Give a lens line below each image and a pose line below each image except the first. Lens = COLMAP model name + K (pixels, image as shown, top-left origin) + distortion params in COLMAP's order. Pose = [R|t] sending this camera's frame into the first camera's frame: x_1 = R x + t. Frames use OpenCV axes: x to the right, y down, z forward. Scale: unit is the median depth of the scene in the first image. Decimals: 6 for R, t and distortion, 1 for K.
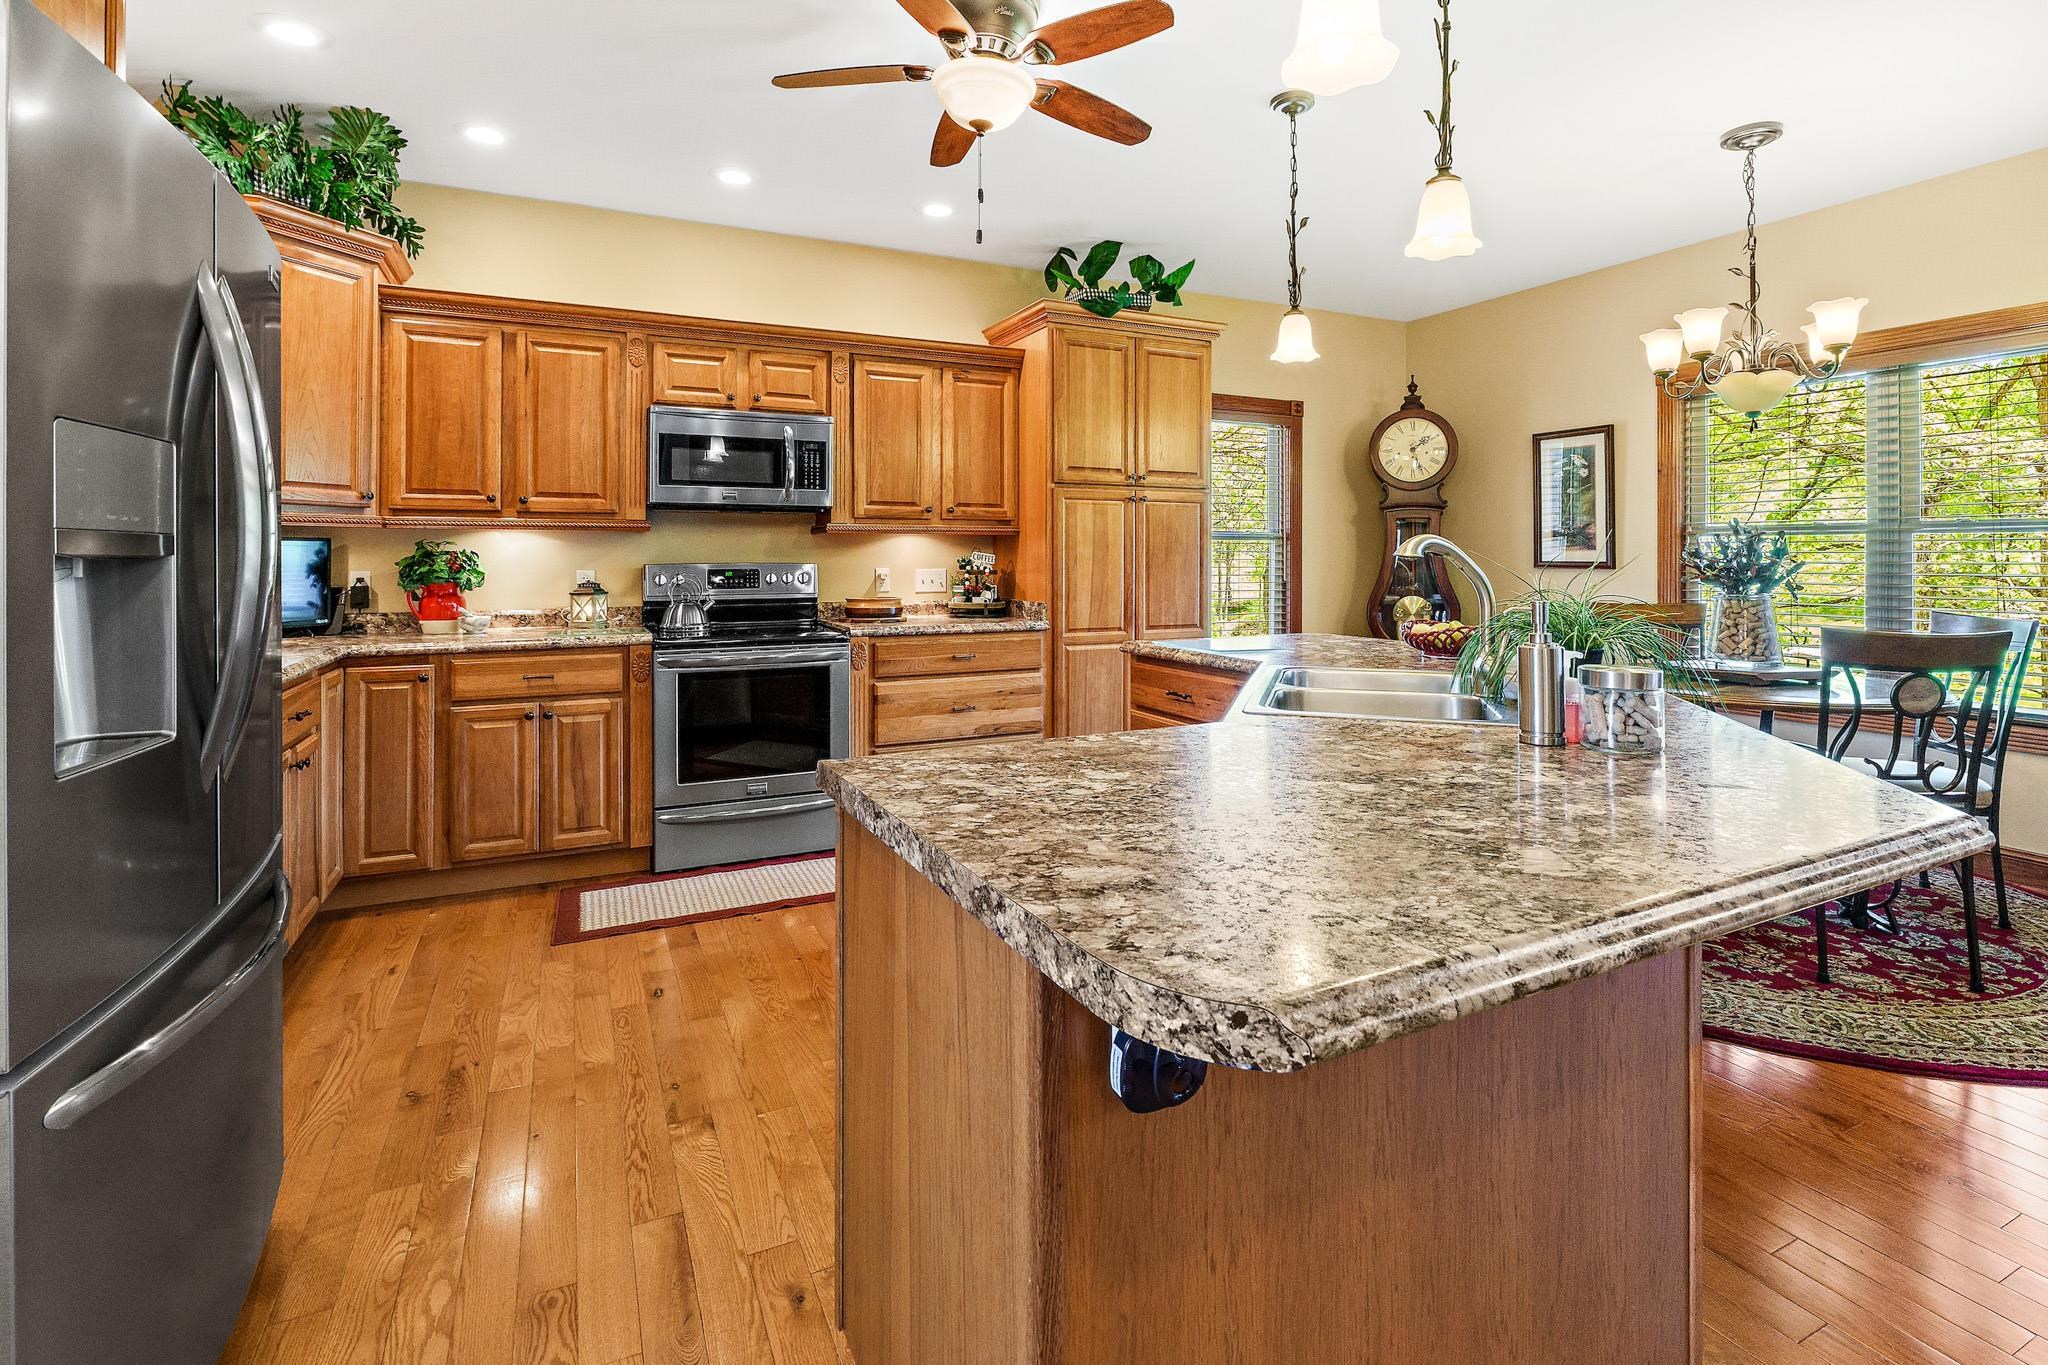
lens RADIAL K [[930.7, 0, 1019.4], [0, 930.7, 554.8], [0, 0, 1]] dist [-0.000950, 0.000071]
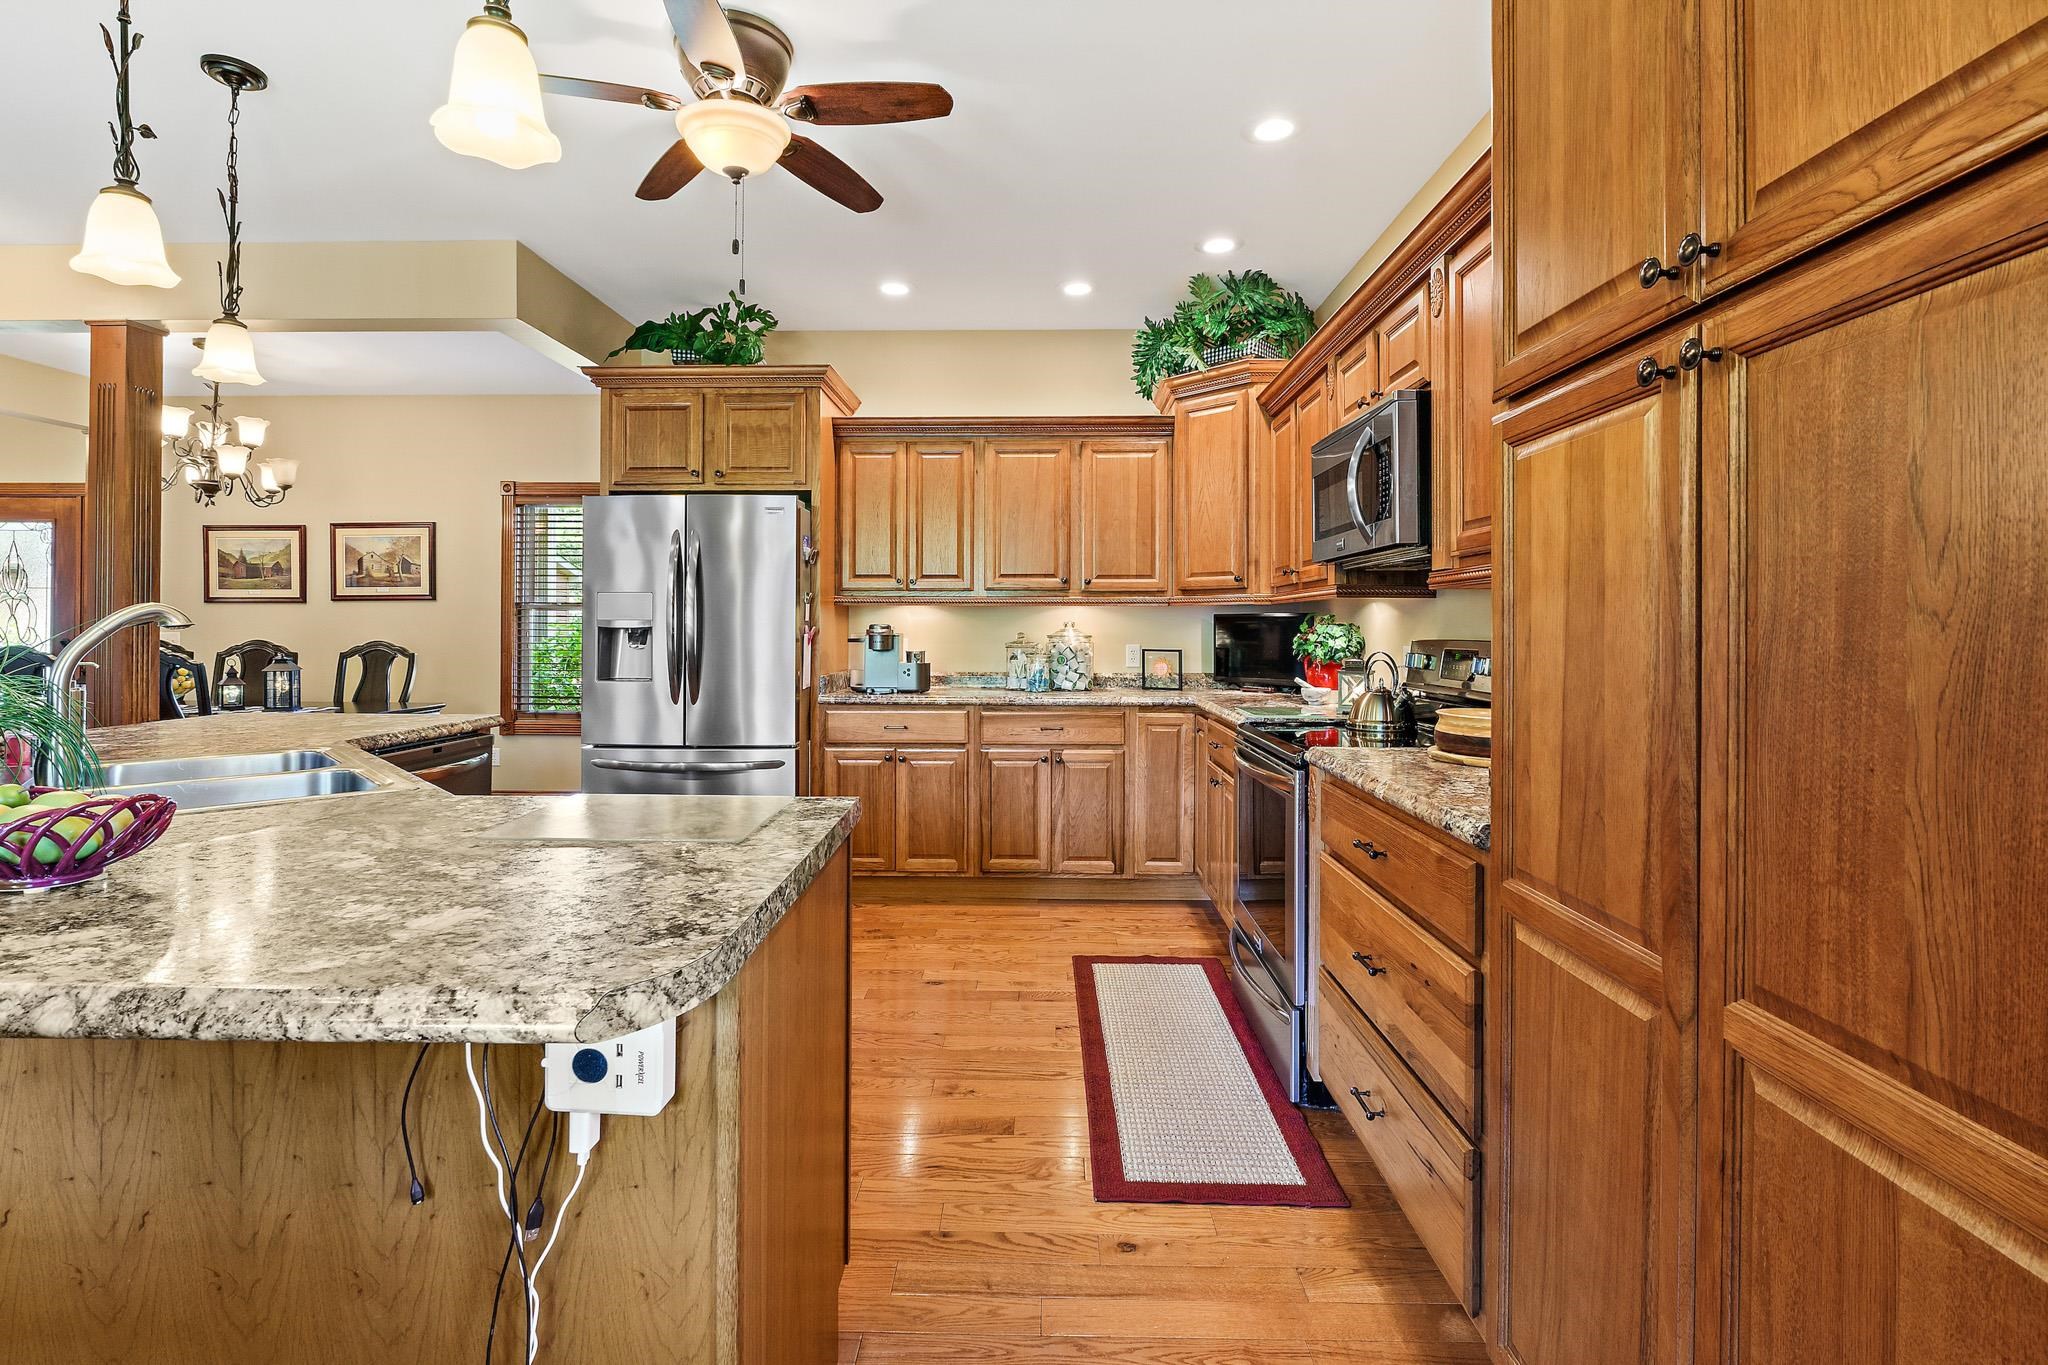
lens RADIAL K [[947.9, 0, 1035.5], [0, 947.9, 619.7], [0, 0, 1]] dist [-0.002226, -0.000238]
pose [[-0.436046, -0.007096, -0.899897, 0.414964], [0.002057, 0.999958, -0.008882, 0.000603], [0.899922, -0.005724, -0.436013, 1.021389]]
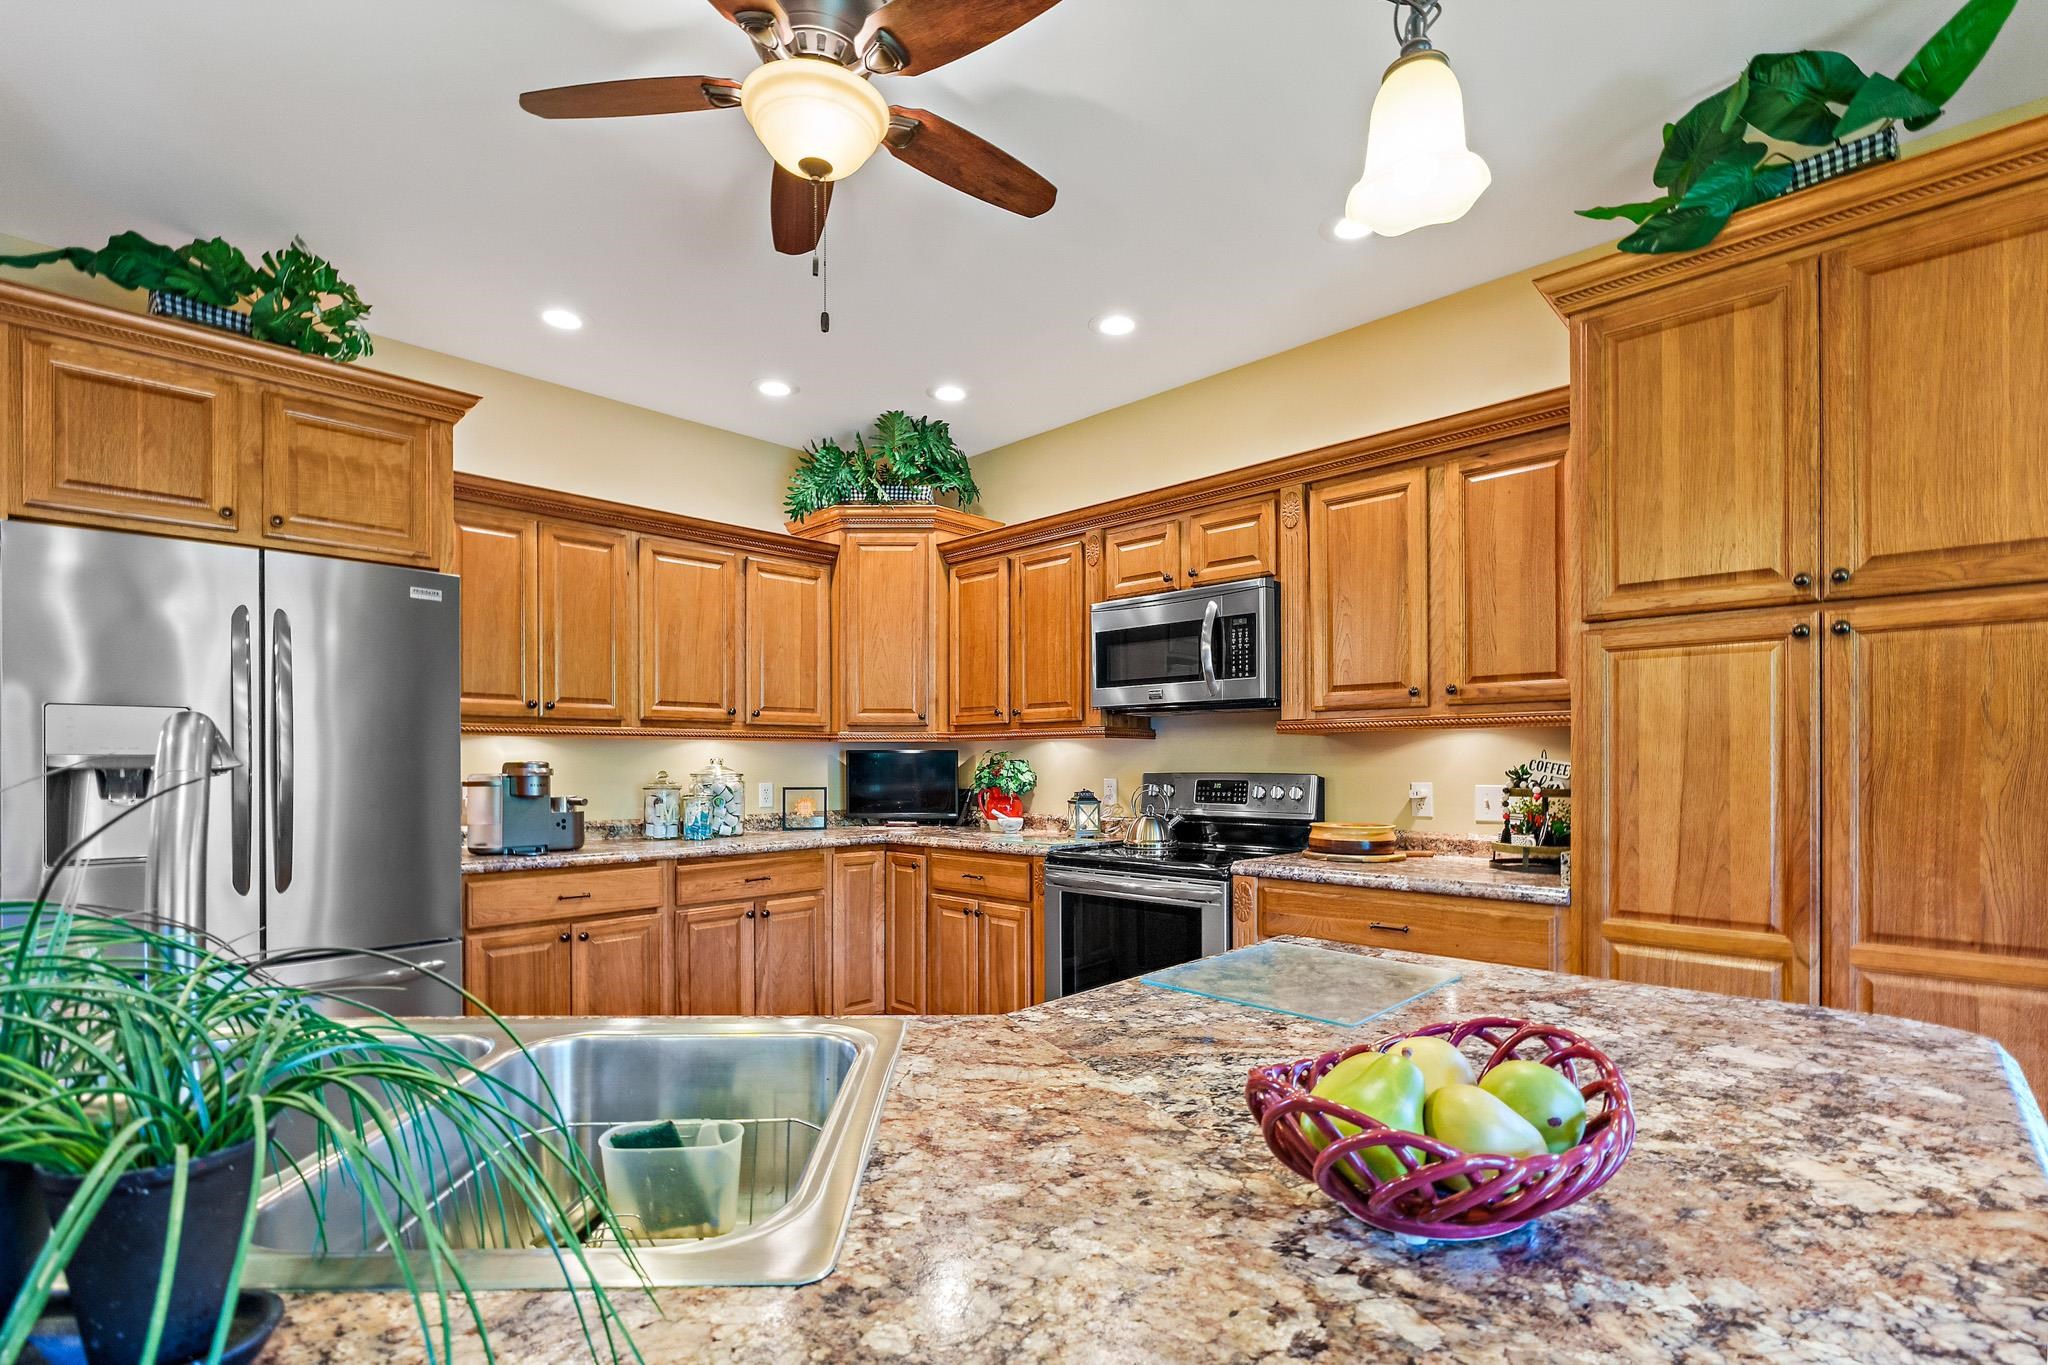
lens RADIAL K [[934.1, 0, 1046.8], [0, 934.1, 765.9], [0, 0, 1]] dist [-0.012484, -0.000003]
pose [[0.367675, 0.003794, -0.929946, 0.416380], [0.005522, 0.999965, 0.006262, -0.003068], [0.929938, -0.007437, 0.367642, 0.545070]]
